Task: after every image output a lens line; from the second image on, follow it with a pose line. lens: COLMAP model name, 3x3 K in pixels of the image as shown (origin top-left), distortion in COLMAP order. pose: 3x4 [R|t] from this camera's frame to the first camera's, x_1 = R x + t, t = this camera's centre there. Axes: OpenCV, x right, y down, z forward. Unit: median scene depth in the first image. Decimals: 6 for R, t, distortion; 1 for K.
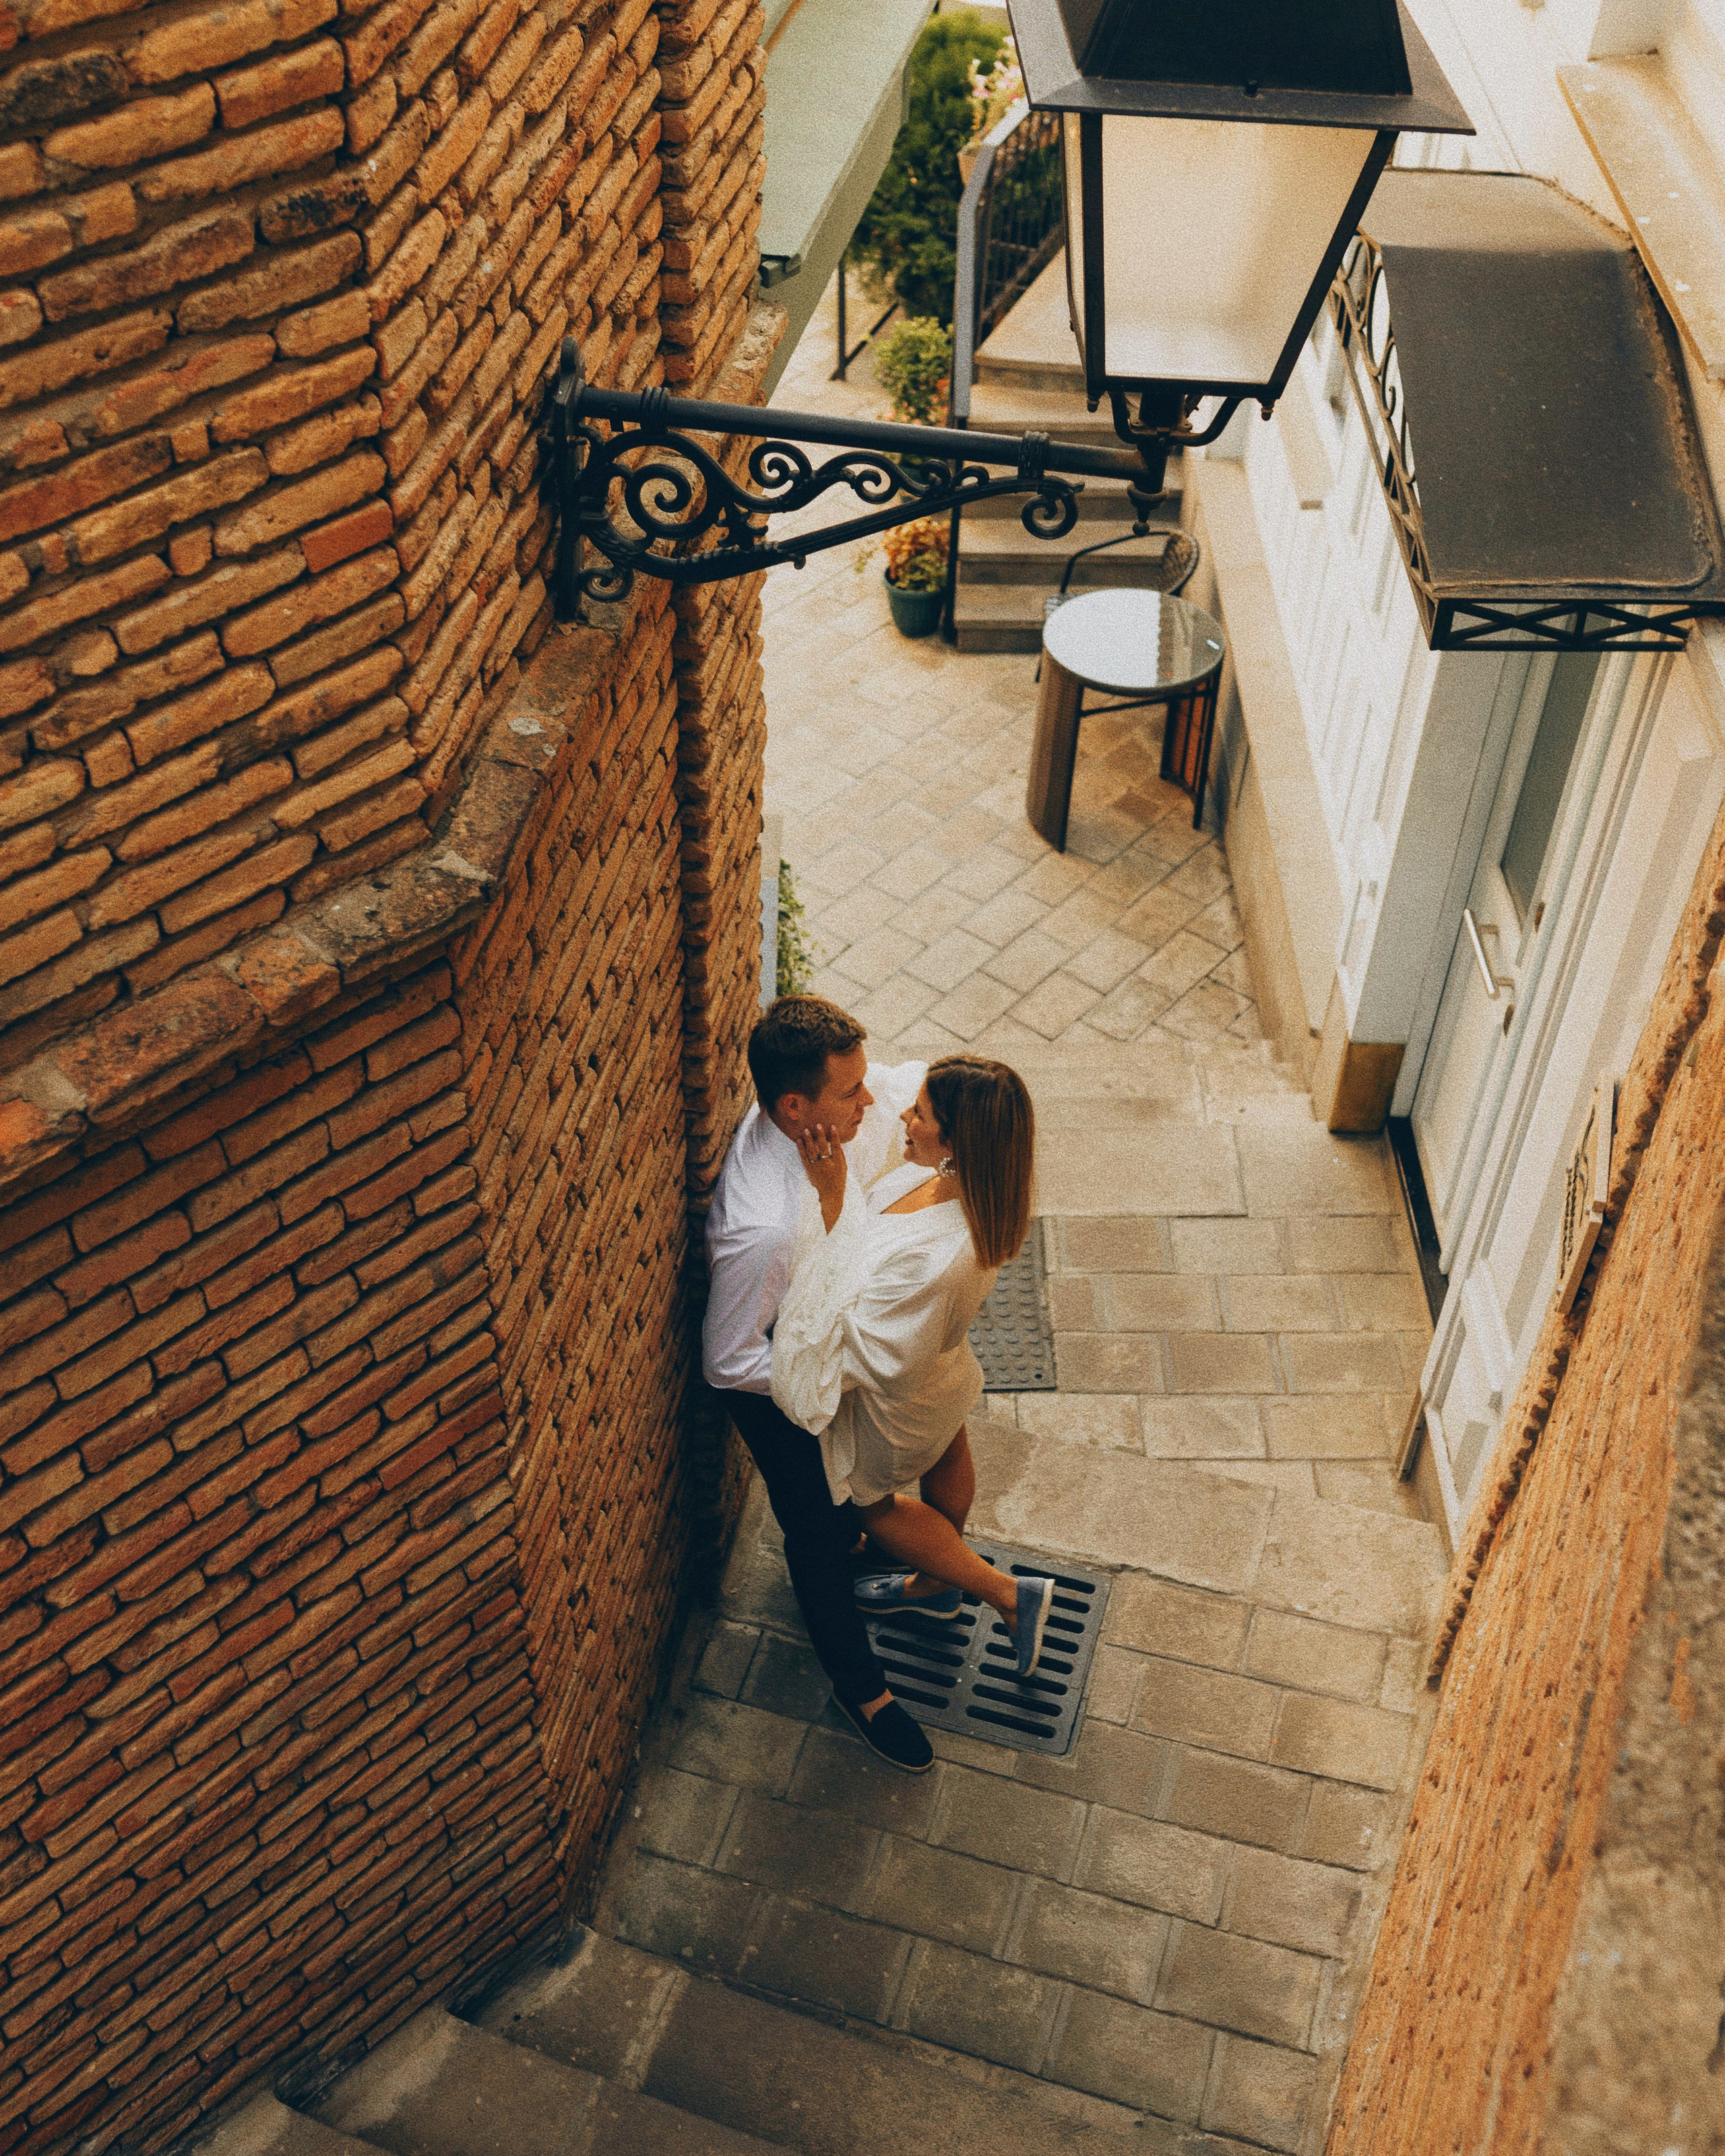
lens RADIAL K [[2497.0, 0, 832.6], [0, 2497.0, 985.7], [0, 0, 1]] dist [-0.056535, 0.080700]
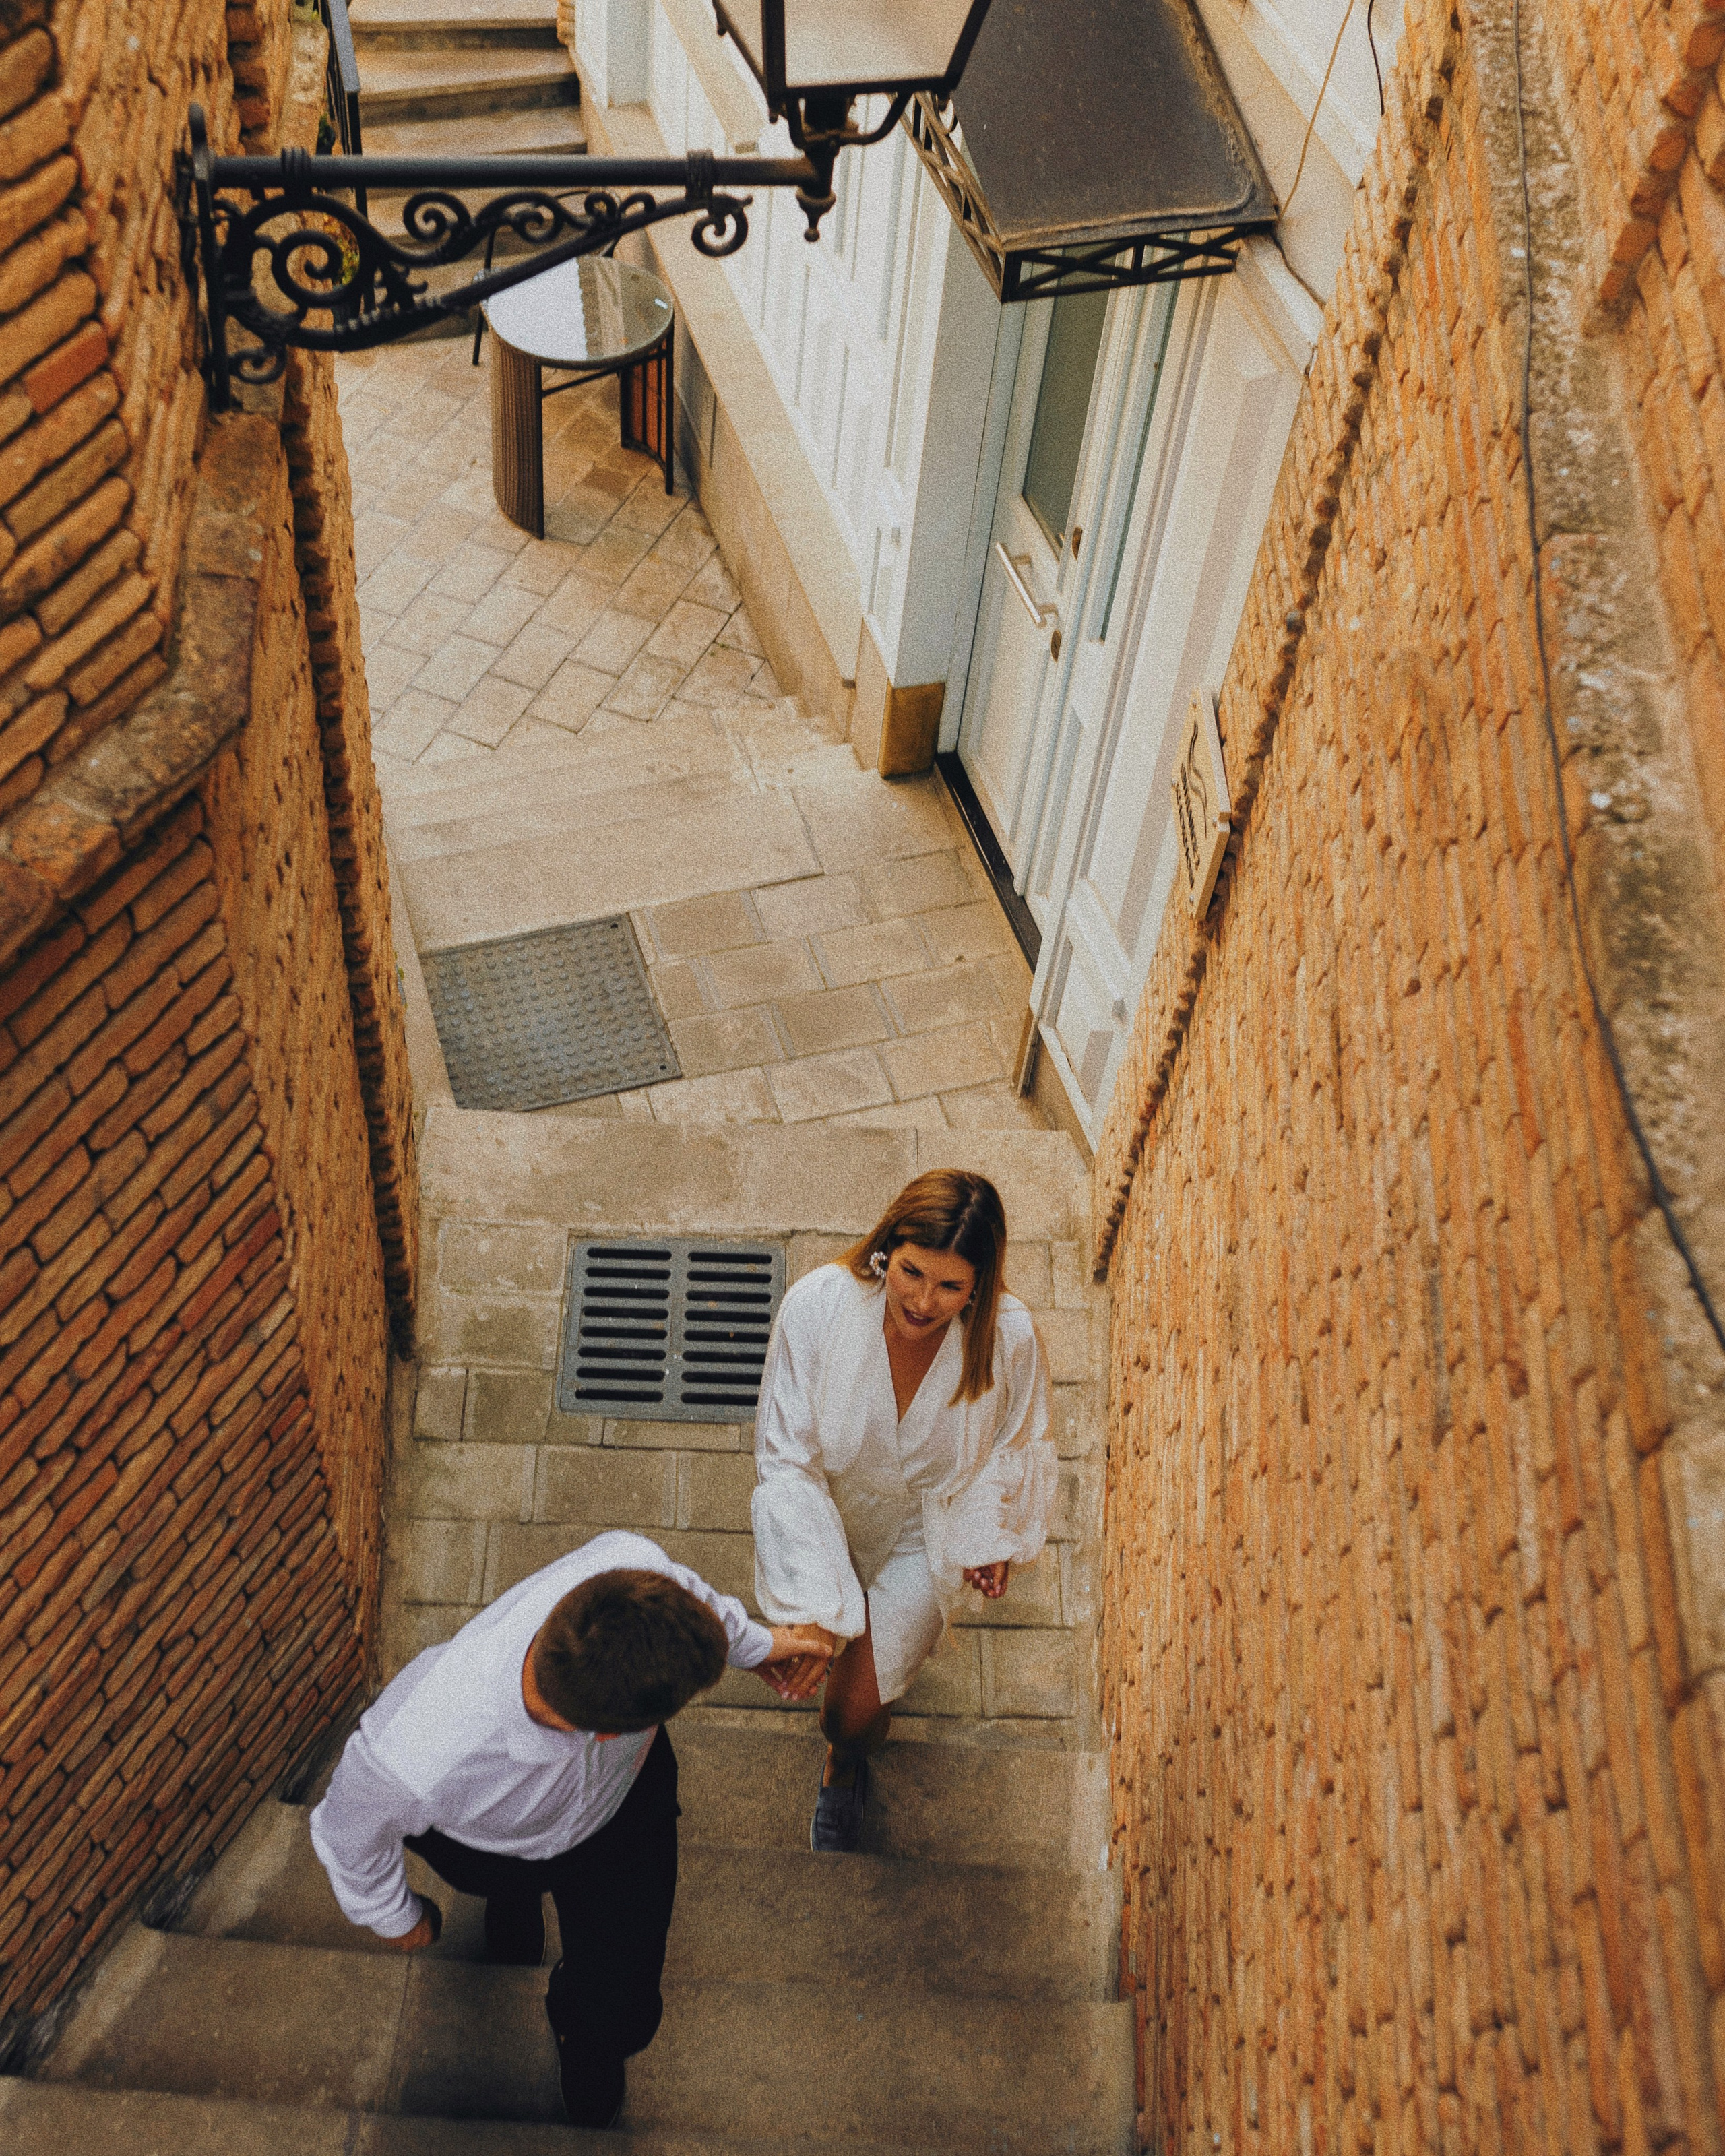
lens RADIAL K [[2495.1, 0, 860.0], [0, 2495.1, 1039.0], [0, 0, 1]] dist [-0.052503, 0.056231]
pose [[0.954059, -0.197232, 0.225546, -0.127914], [0.159018, 0.971326, 0.176745, -0.040965], [-0.253939, -0.132760, 0.958066, 0.011214]]
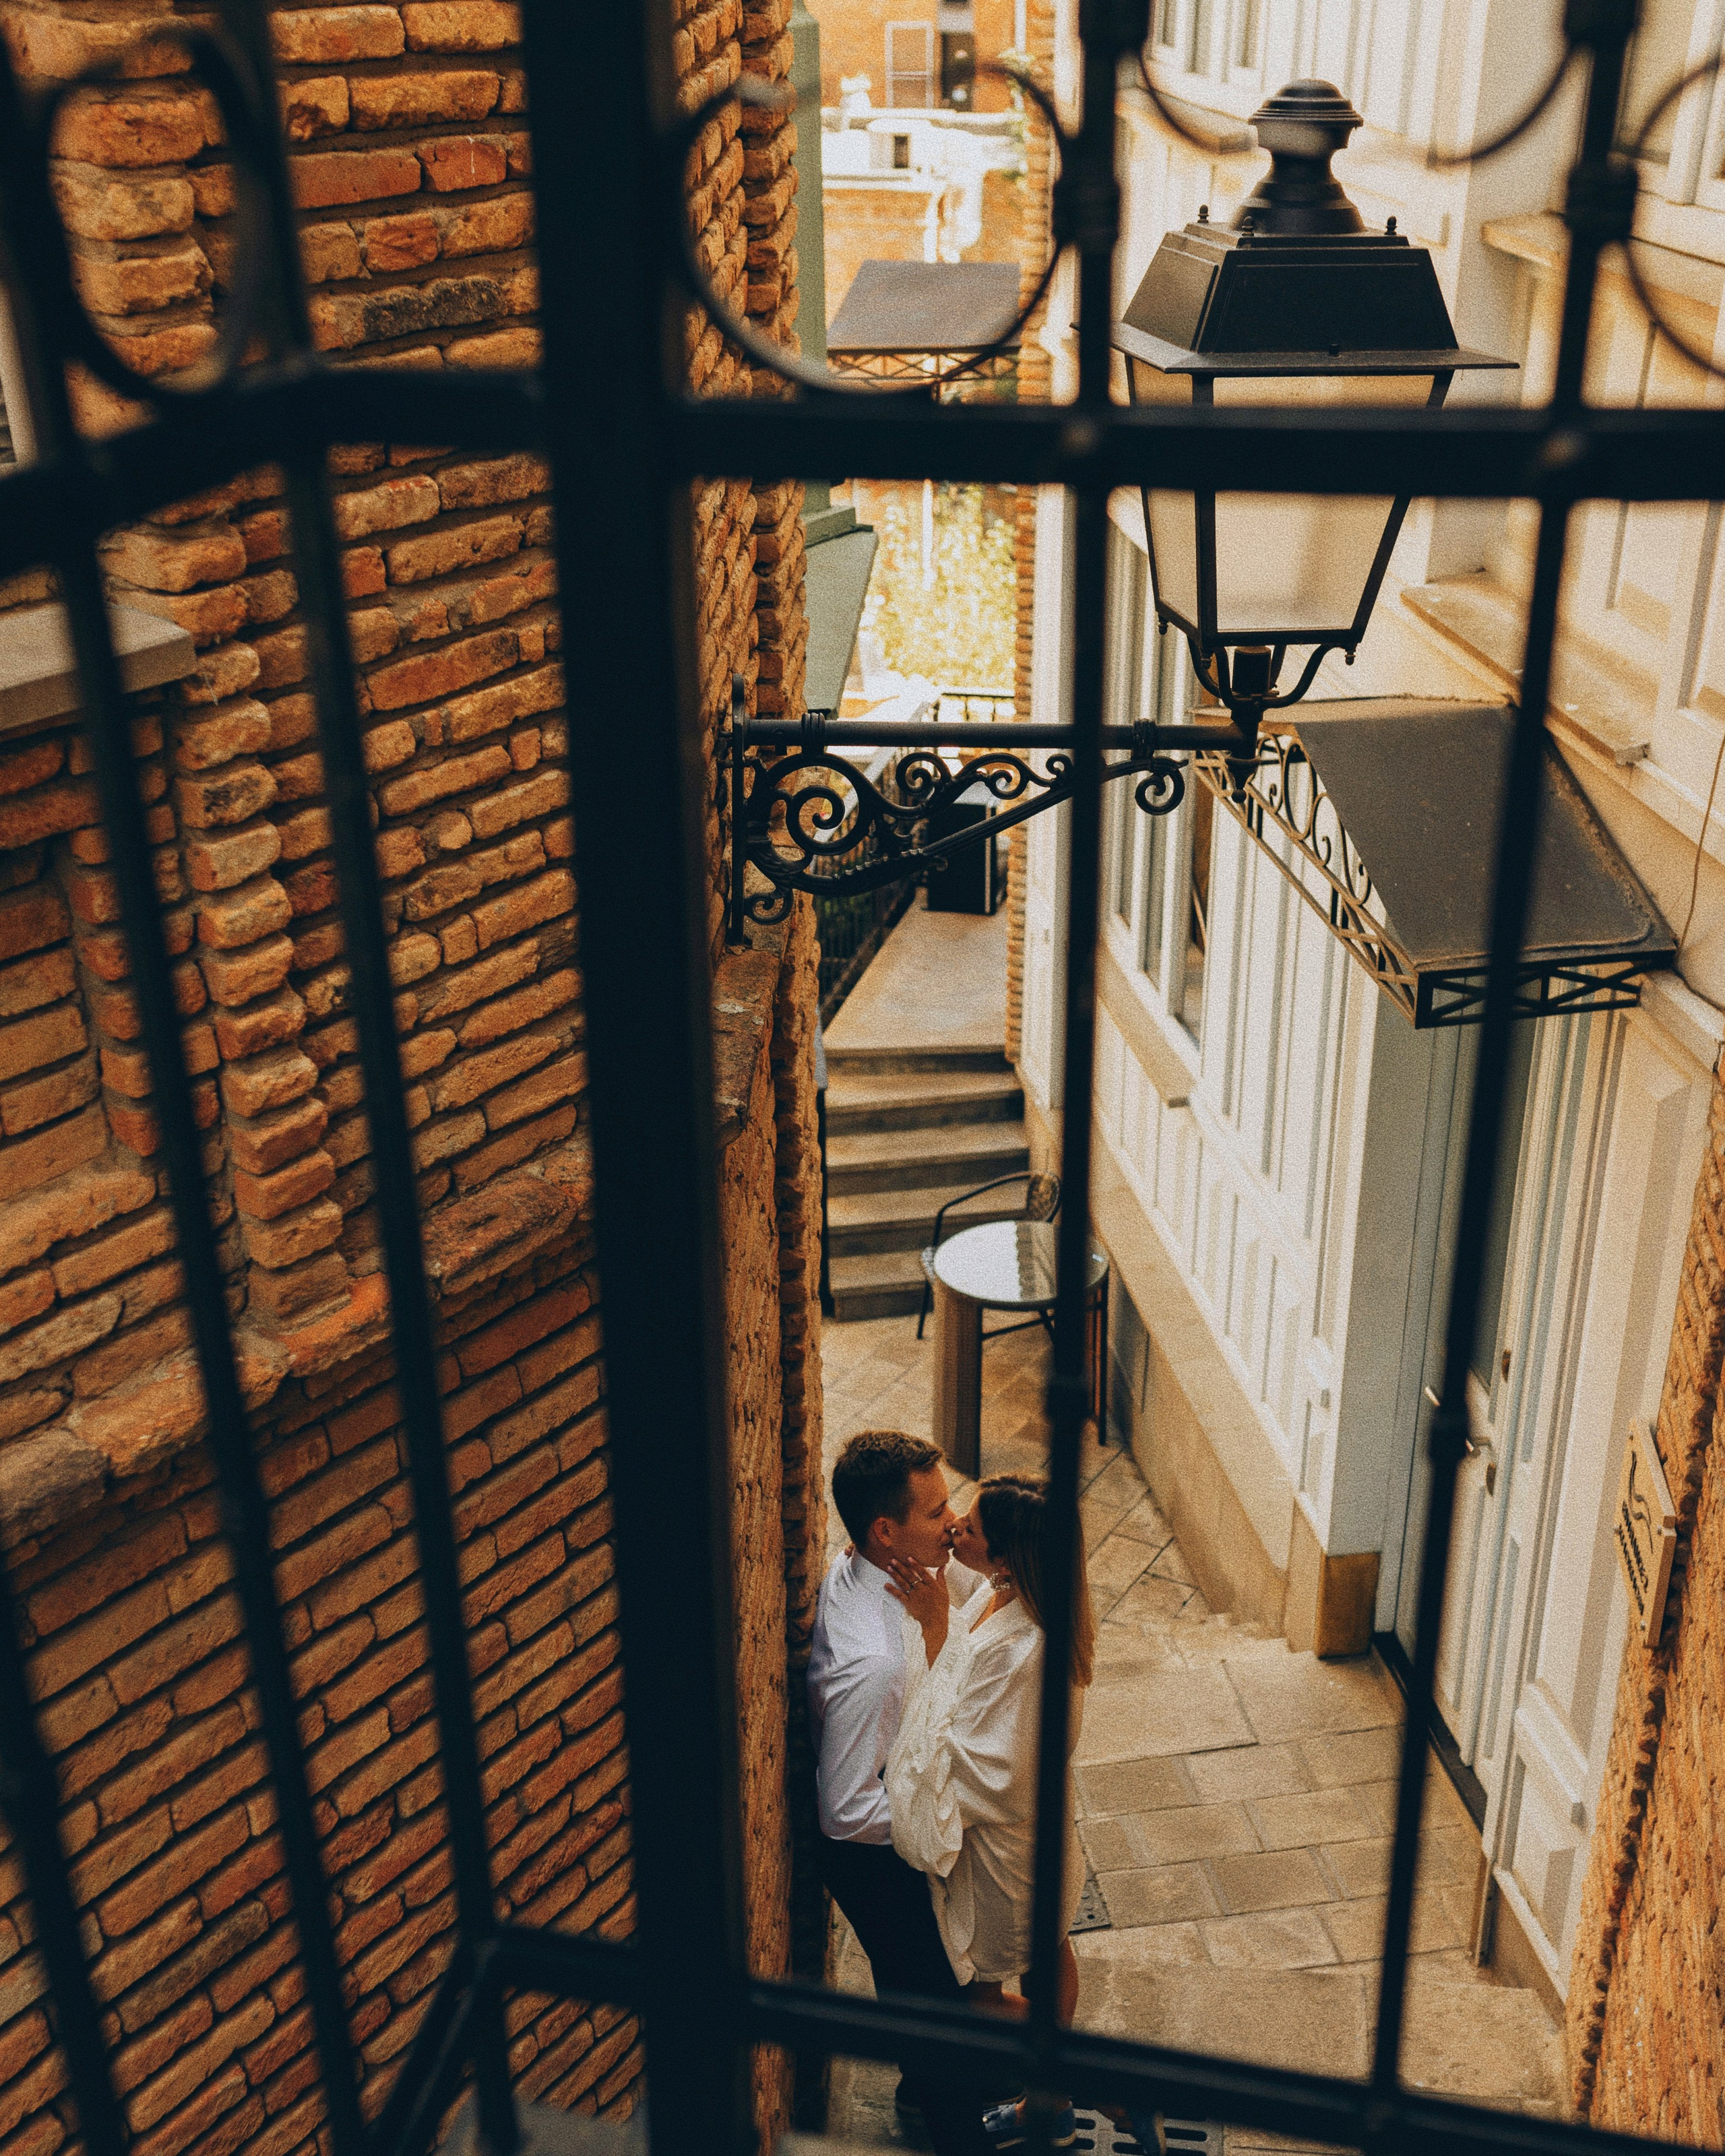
lens RADIAL K [[2554.7, 0, 828.2], [0, 2554.7, 1171.7], [0, 0, 1]] dist [0.064901, 0.050934]
pose [[0.988208, -0.101882, 0.114298, -0.196158], [0.129048, 0.955957, -0.263615, 0.244582], [-0.082407, 0.275256, 0.957832, -0.067122]]
